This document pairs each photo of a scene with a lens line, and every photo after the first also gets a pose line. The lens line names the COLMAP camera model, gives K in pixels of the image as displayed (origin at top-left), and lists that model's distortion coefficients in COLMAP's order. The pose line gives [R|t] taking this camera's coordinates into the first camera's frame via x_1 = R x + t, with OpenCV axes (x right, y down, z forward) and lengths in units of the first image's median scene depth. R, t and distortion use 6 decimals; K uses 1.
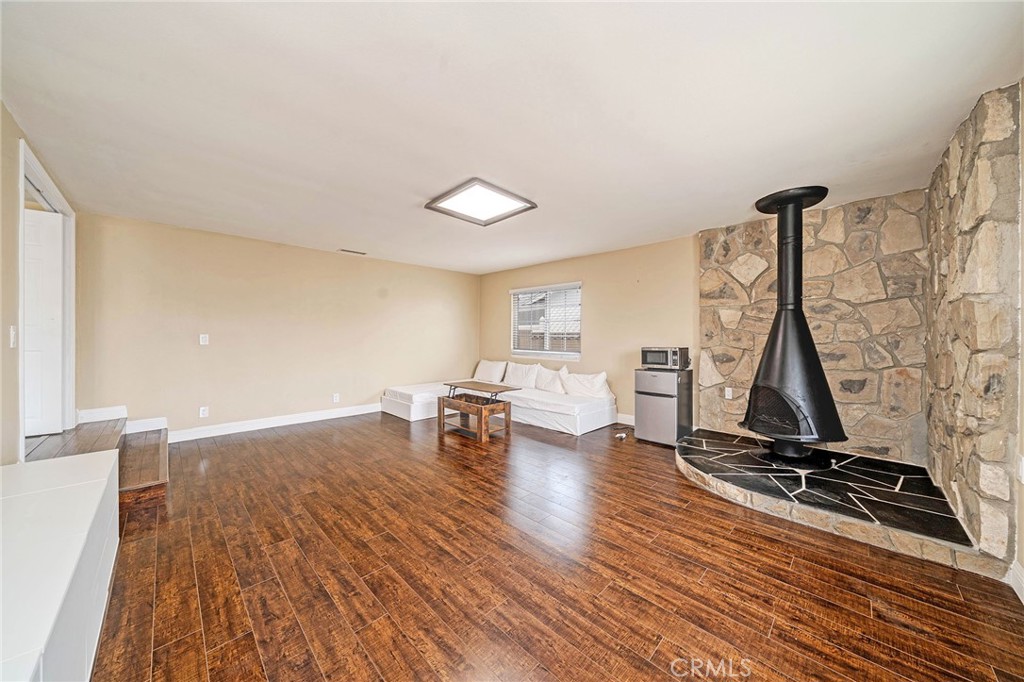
lens RADIAL K [[349.0, 0, 512.6], [0, 349.0, 336.1], [0, 0, 1]] dist [-0.005435, -0.000064]
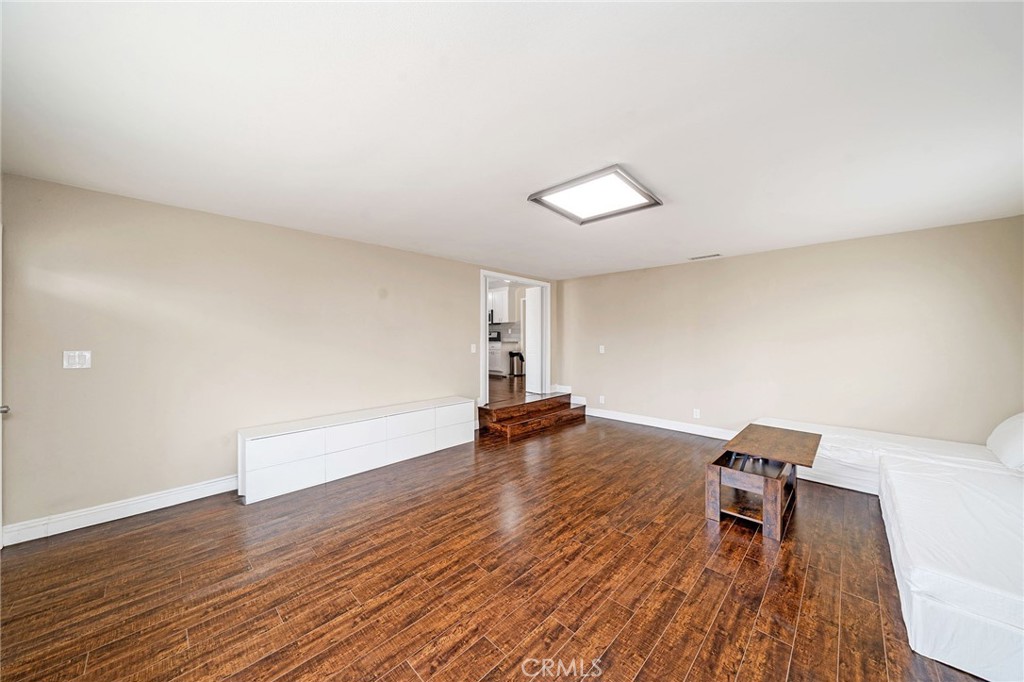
lens RADIAL K [[349.6, 0, 511.8], [0, 349.6, 336.6], [0, 0, 1]] dist [-0.008767, 0.000129]
pose [[0.011670, -0.004632, -0.999921, 0.927428], [-0.001586, 0.999988, -0.004651, -0.058712], [0.999931, 0.001640, 0.011663, 1.005398]]
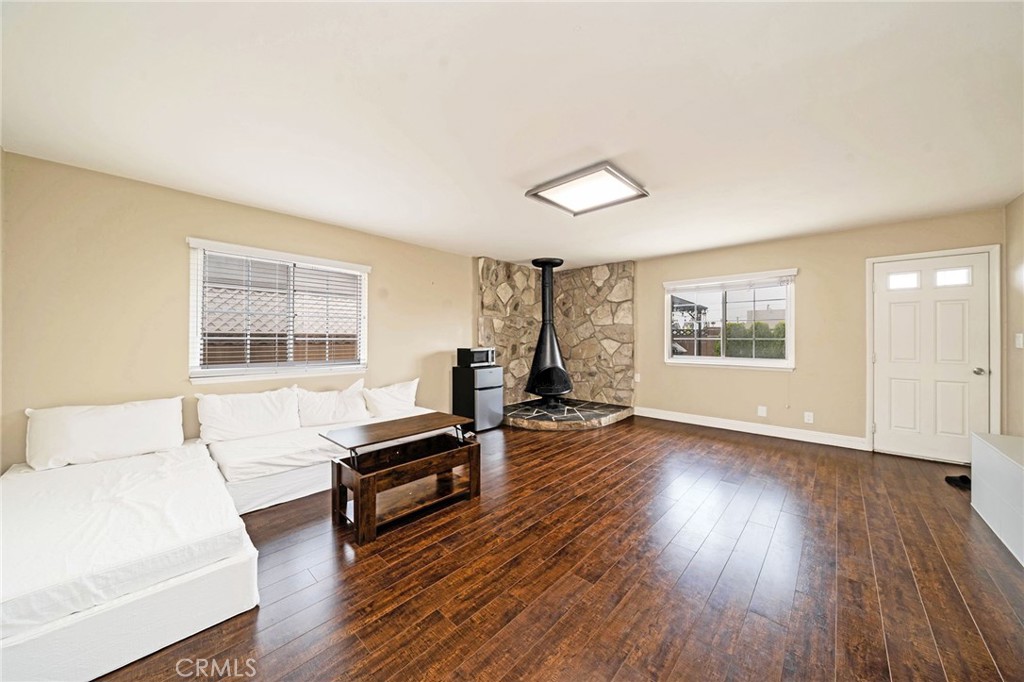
lens RADIAL K [[349.0, 0, 512.6], [0, 349.0, 336.1], [0, 0, 1]] dist [-0.005435, -0.000064]
pose [[-0.032401, 0.002667, 0.999471, -1.238504], [0.001252, 0.999996, -0.002628, -0.007170], [-0.999474, 0.001166, -0.032405, 1.547795]]
